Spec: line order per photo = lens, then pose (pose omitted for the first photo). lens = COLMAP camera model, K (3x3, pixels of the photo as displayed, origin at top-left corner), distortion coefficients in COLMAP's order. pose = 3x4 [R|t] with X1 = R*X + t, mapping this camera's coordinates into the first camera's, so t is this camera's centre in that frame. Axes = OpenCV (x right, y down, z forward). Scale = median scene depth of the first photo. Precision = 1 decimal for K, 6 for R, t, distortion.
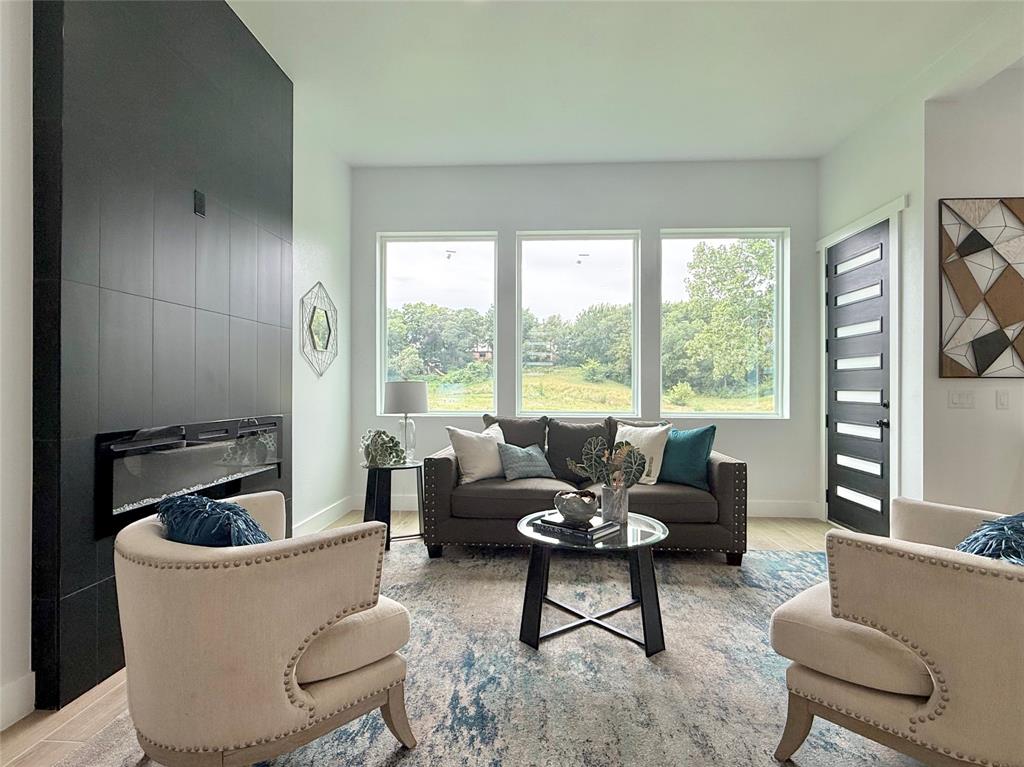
lens RADIAL K [[541.8, 0, 511.8], [0, 541.8, 387.8], [0, 0, 1]] dist [0.001745, 0.000921]
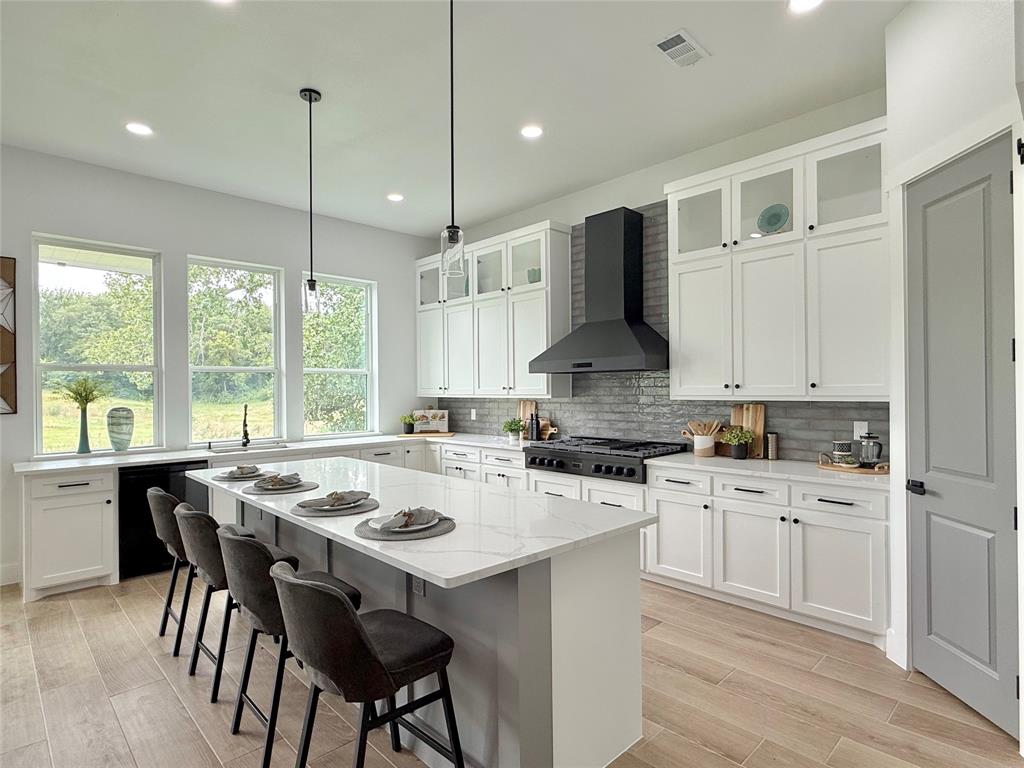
lens RADIAL K [[541.8, 0, 511.8], [0, 541.8, 388.3], [0, 0, 1]] dist [0.001745, 0.000921]
pose [[0.679055, -0.010819, 0.734007, 0.823516], [0.013808, 0.999903, 0.001964, -0.060083], [-0.733957, 0.008801, 0.679139, -0.569032]]
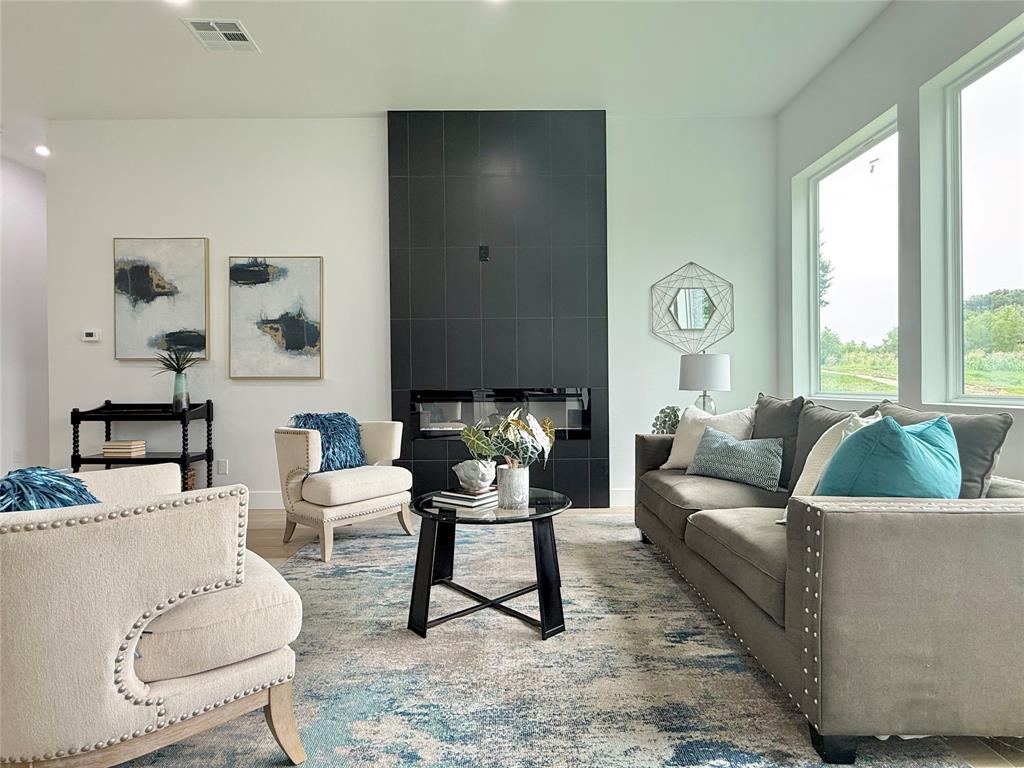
lens RADIAL K [[541.8, 0, 511.8], [0, 541.8, 388.3], [0, 0, 1]] dist [0.001745, 0.000921]
pose [[0.070209, 0.001089, -0.997532, 0.815855], [0.005828, 0.999982, 0.001502, 0.047725], [0.997515, -0.005919, 0.070201, 0.746812]]
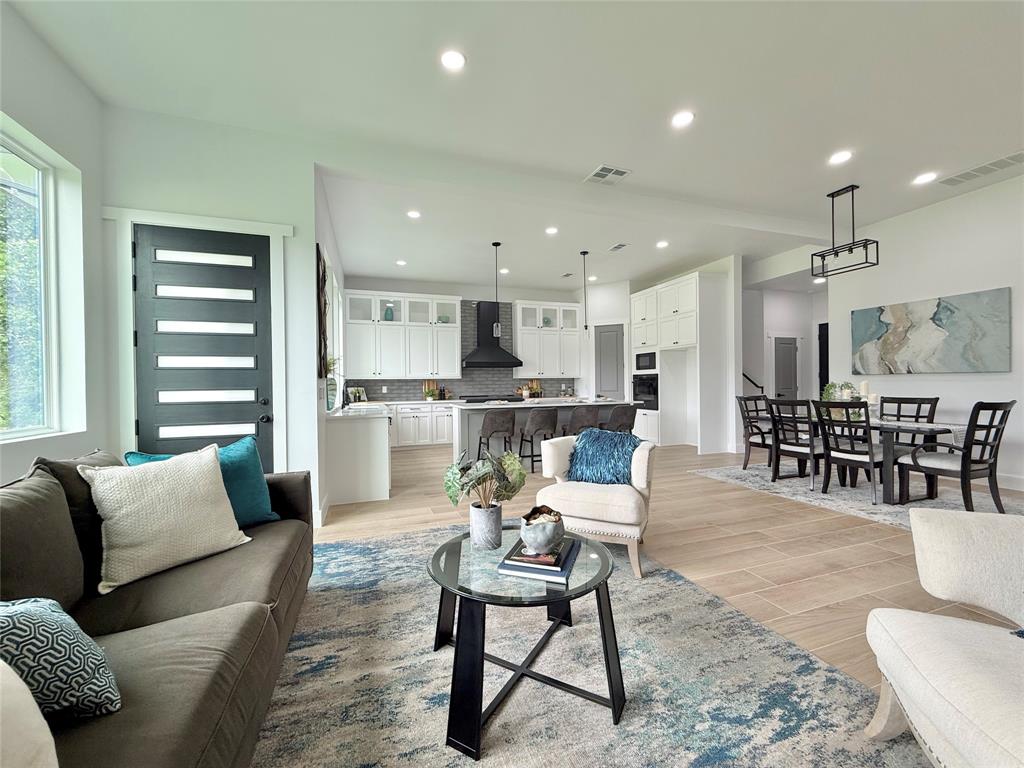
lens RADIAL K [[408.2, 0, 512.0], [0, 408.2, 384.0], [0, 0, 1]] dist [0.002053, 0.000180]
pose [[-0.387078, 0.002072, 0.922044, -0.315885], [0.013030, 0.999910, 0.003223, -0.001206], [-0.921955, 0.013262, -0.387071, 0.954365]]
